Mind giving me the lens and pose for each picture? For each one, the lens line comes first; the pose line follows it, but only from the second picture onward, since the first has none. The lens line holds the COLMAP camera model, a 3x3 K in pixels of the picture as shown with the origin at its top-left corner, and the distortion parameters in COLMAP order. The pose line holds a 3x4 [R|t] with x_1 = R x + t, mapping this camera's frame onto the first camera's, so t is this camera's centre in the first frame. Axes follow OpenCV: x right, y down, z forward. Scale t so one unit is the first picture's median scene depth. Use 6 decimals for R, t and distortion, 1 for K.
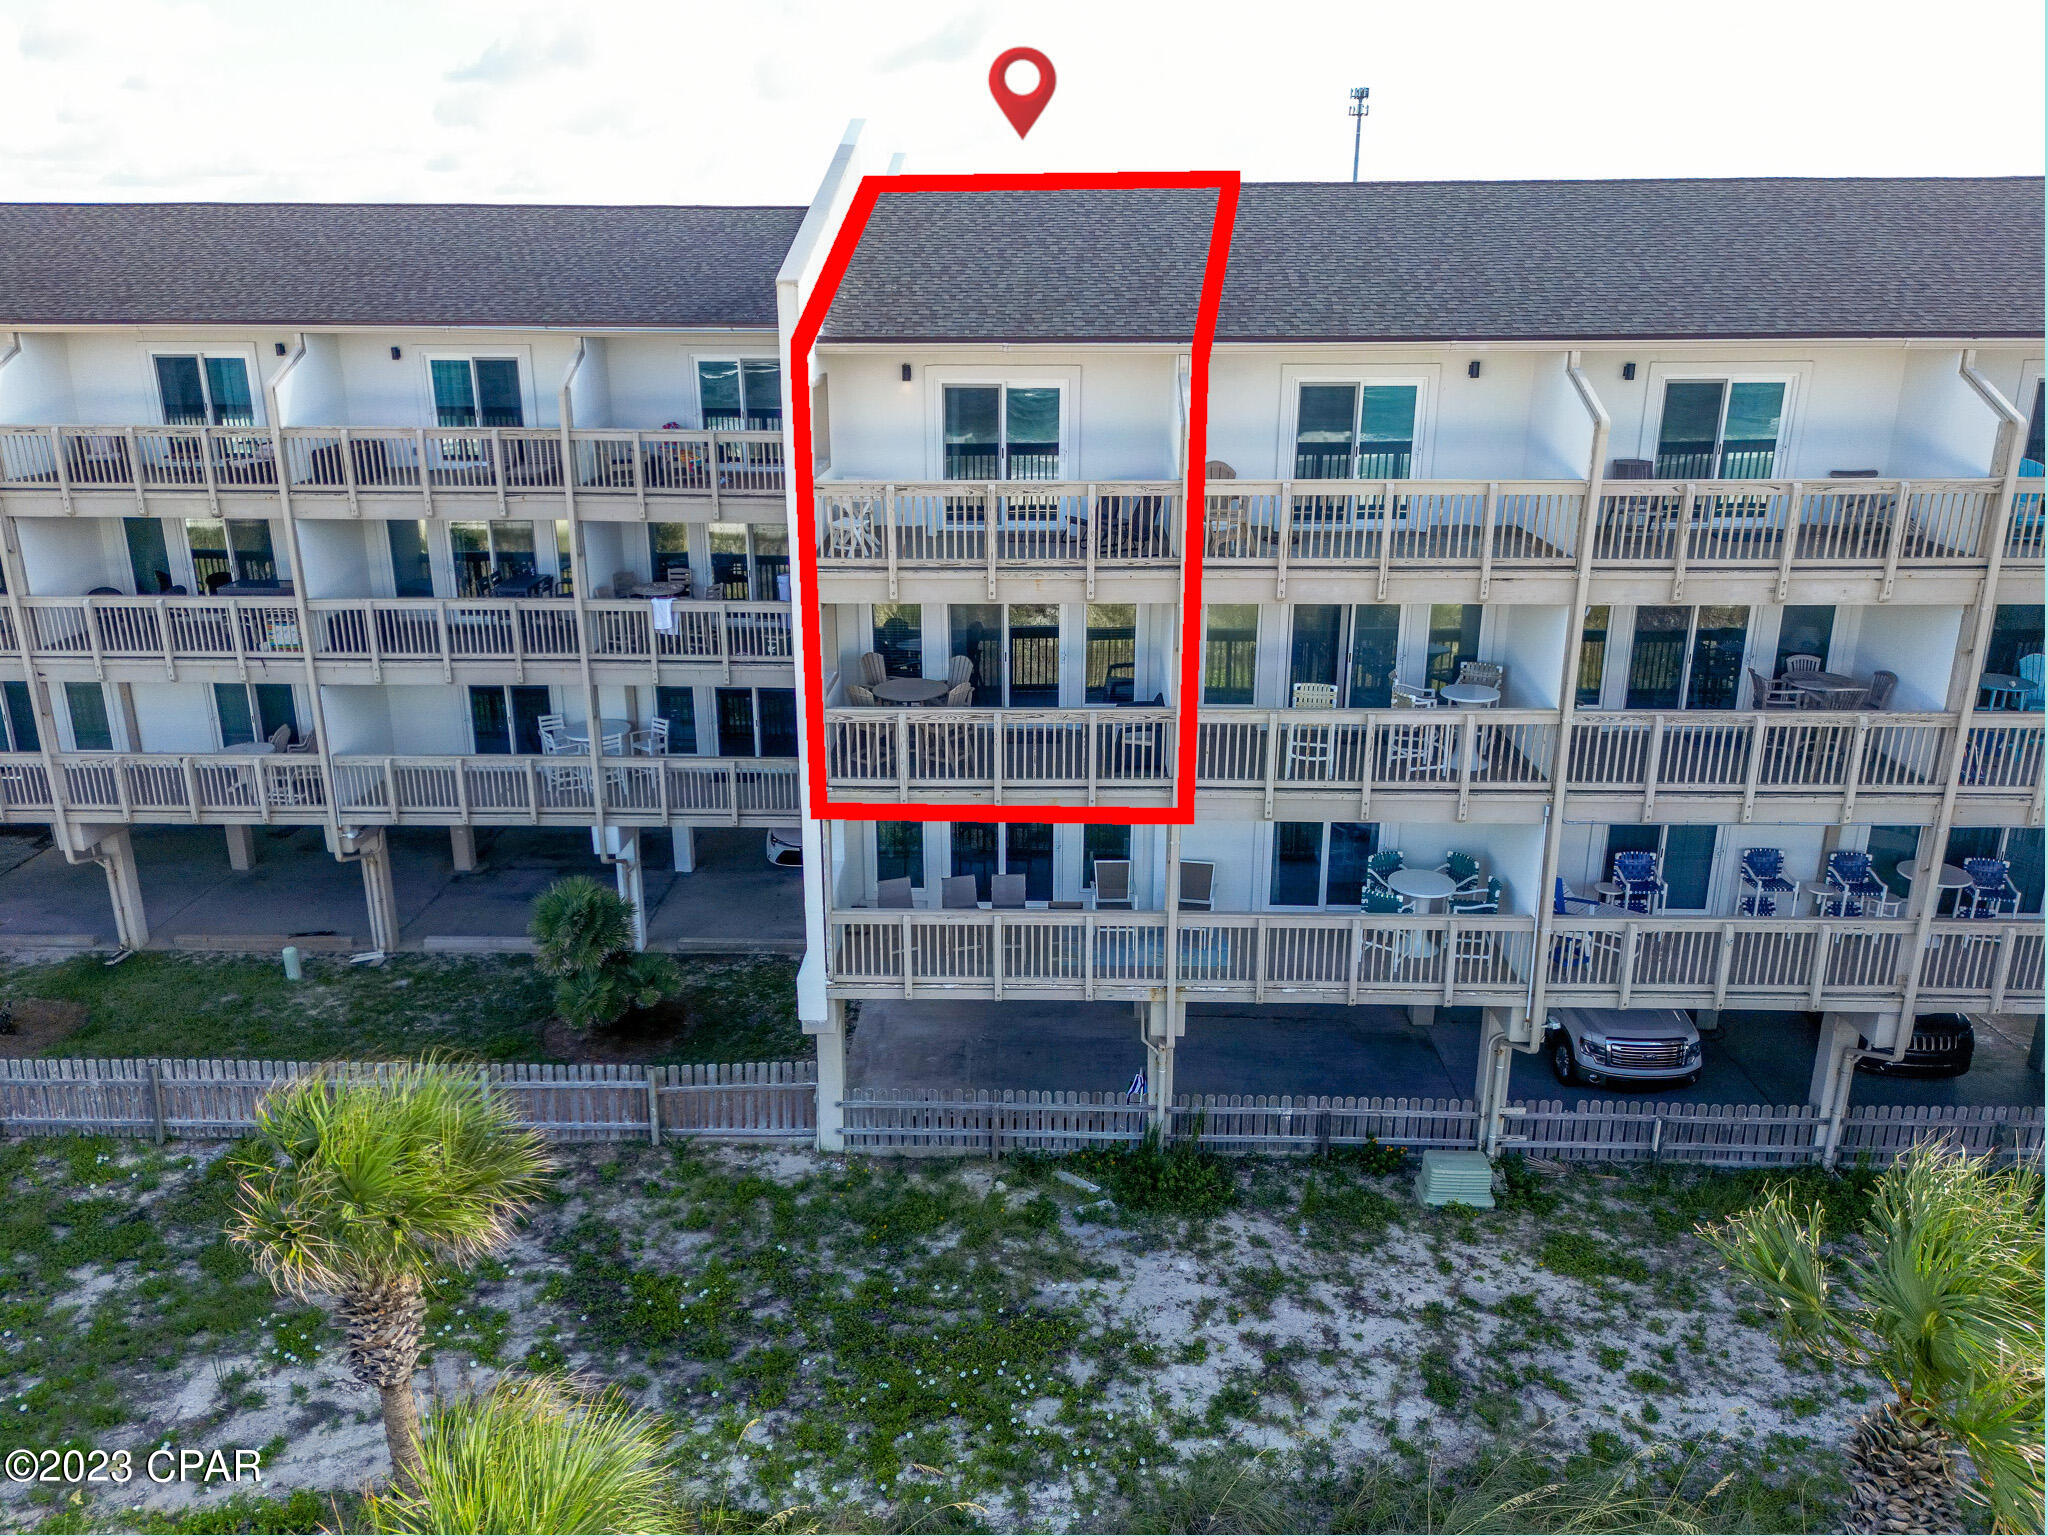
lens RADIAL K [[1441.2, 0, 1023.7], [0, 1441.2, 751.9], [0, 0, 1]] dist [0.021857, -0.013770]
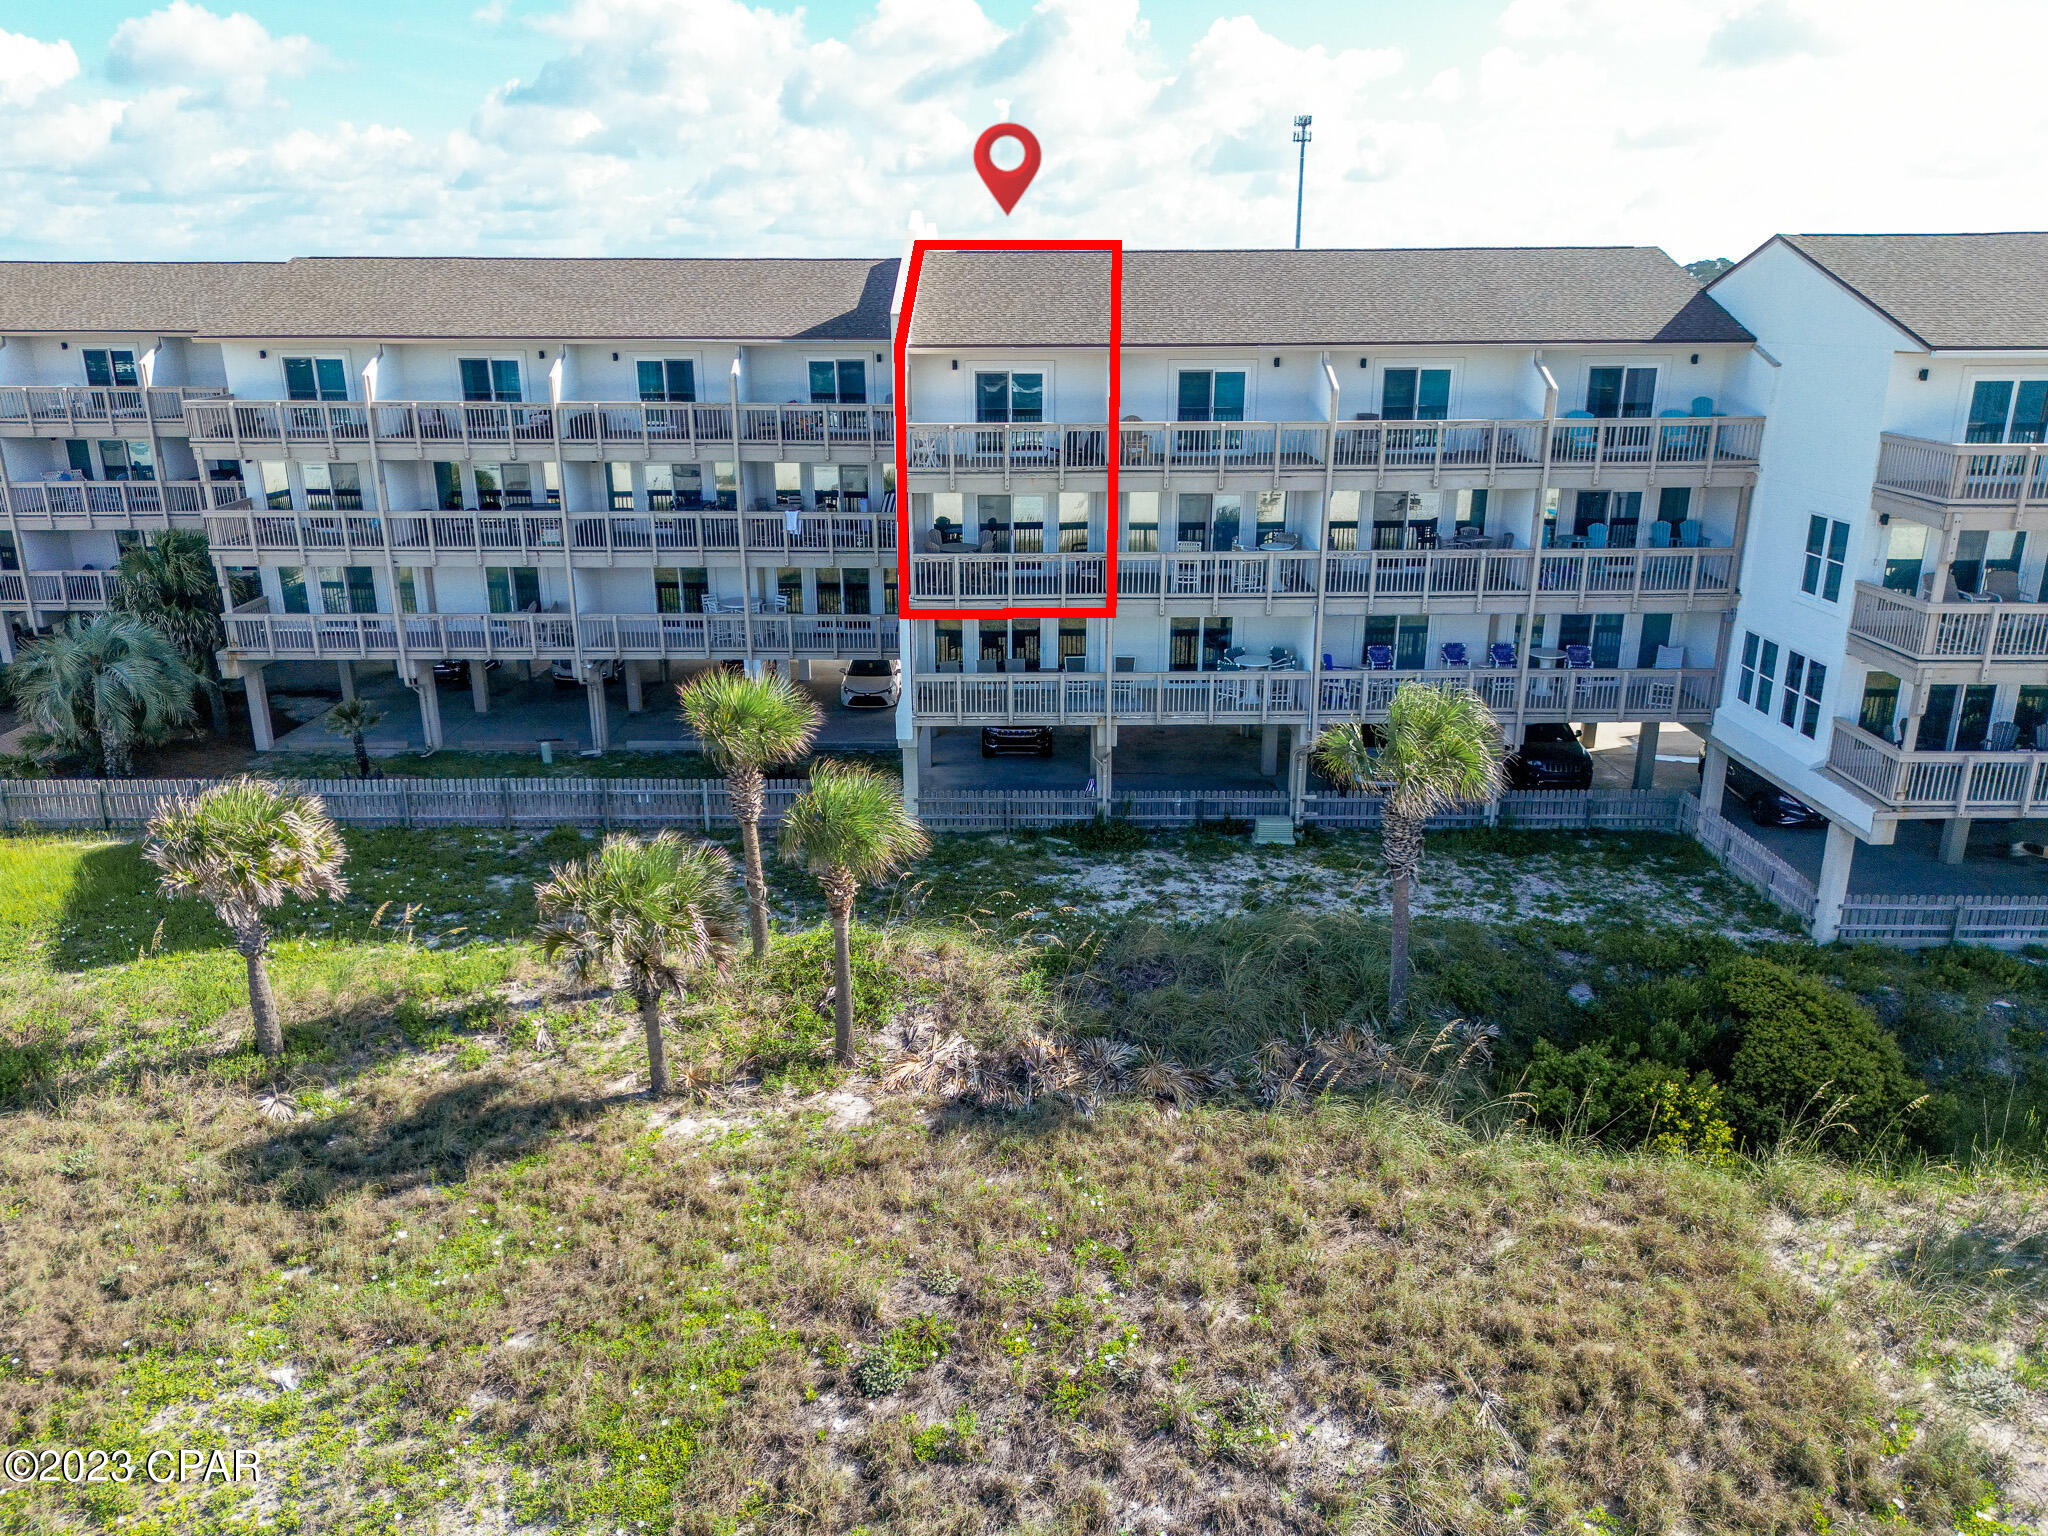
lens RADIAL K [[1441.2, 0, 1022.9], [0, 1441.2, 783.7], [0, 0, 1]] dist [0.021857, -0.013770]
pose [[0.999719, -0.008994, 0.021936, -0.041053], [0.008723, 0.999885, 0.012404, 0.219848], [-0.022045, -0.012209, 0.999682, -0.742624]]
